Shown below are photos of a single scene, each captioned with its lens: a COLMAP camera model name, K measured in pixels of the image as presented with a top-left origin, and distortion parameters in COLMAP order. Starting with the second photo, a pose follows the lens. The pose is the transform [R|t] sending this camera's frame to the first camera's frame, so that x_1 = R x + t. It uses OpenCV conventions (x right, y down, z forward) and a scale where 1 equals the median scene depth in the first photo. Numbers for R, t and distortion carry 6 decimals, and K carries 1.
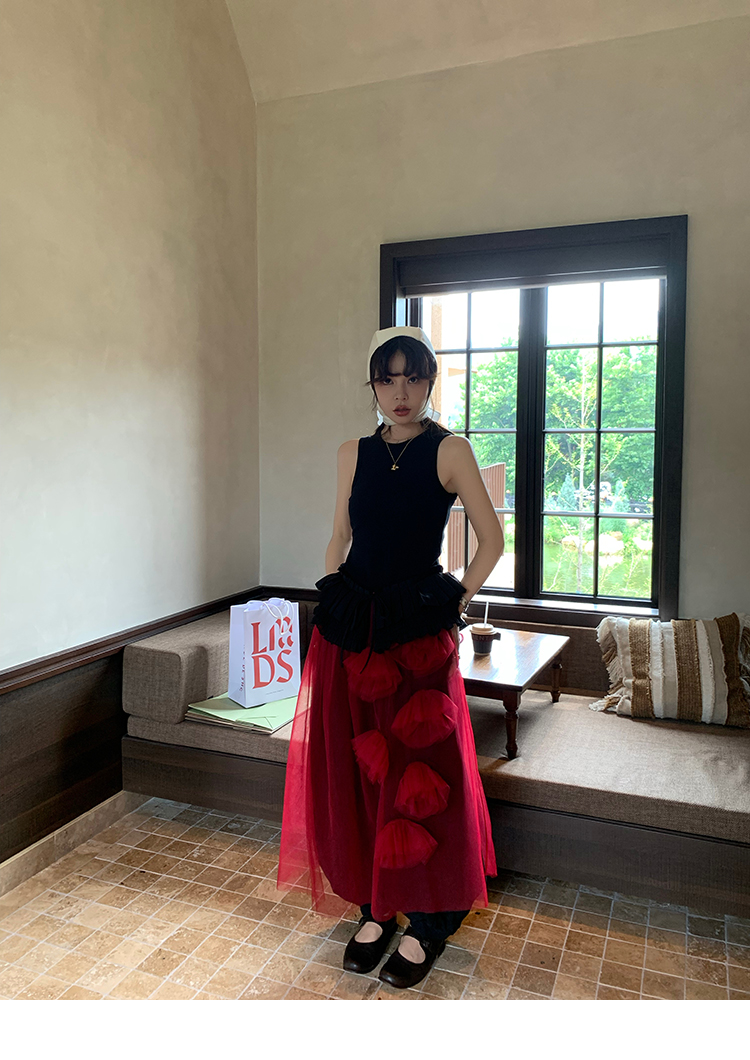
lens RADIAL K [[813.2, 0, 369.2], [0, 813.2, 490.1], [0, 0, 1]] dist [0.007048, -0.008004]
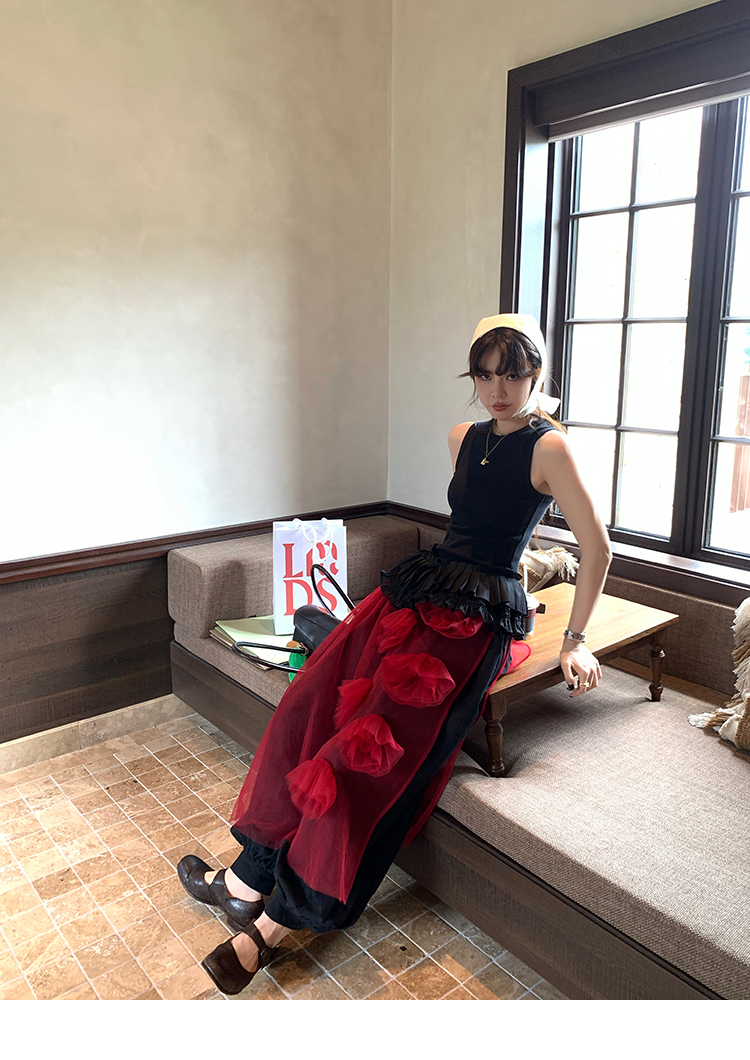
lens RADIAL K [[811.6, 0, 373.7], [0, 811.6, 490.6], [0, 0, 1]] dist [0.012051, 0.004587]
pose [[0.876042, 0.090182, -0.473728, 0.359026], [-0.031769, 0.991017, 0.129908, -0.010479], [0.481188, -0.098755, 0.871037, 0.289157]]
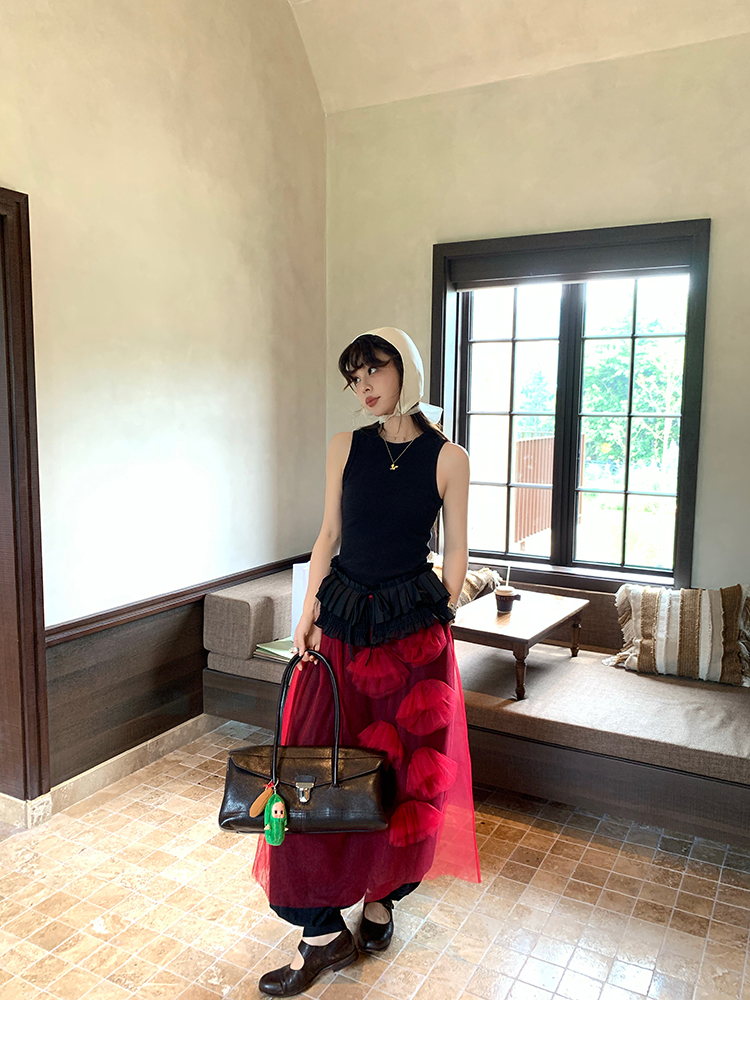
lens RADIAL K [[815.0, 0, 379.3], [0, 815.0, 499.4], [0, 0, 1]] dist [0.067713, -0.152407]
pose [[0.993414, 0.020821, -0.112670, 0.088421], [-0.014200, 0.998142, 0.059252, -0.024409], [0.113694, -0.057262, 0.991864, -0.162731]]
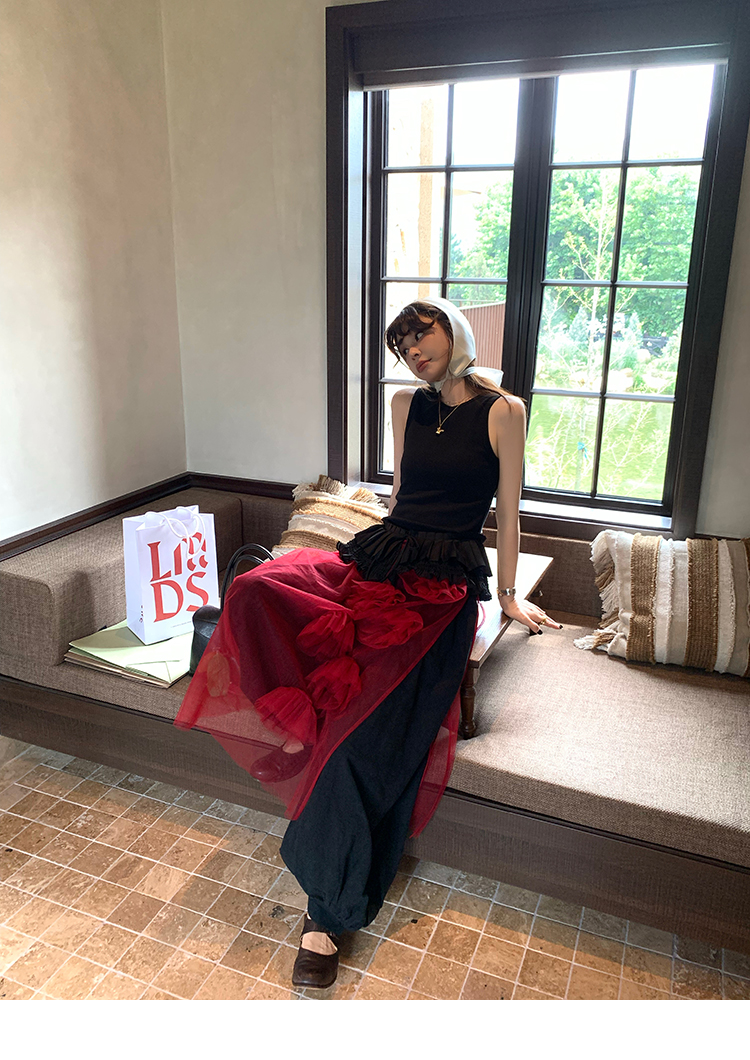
lens RADIAL K [[806.0, 0, 380.1], [0, 806.0, 502.7], [0, 0, 1]] dist [0.007842, -0.008062]
pose [[0.999926, 0.011256, 0.004562, 0.074835], [-0.011992, 0.974559, 0.223810, -0.047672], [-0.001927, -0.223848, 0.974622, 0.261560]]
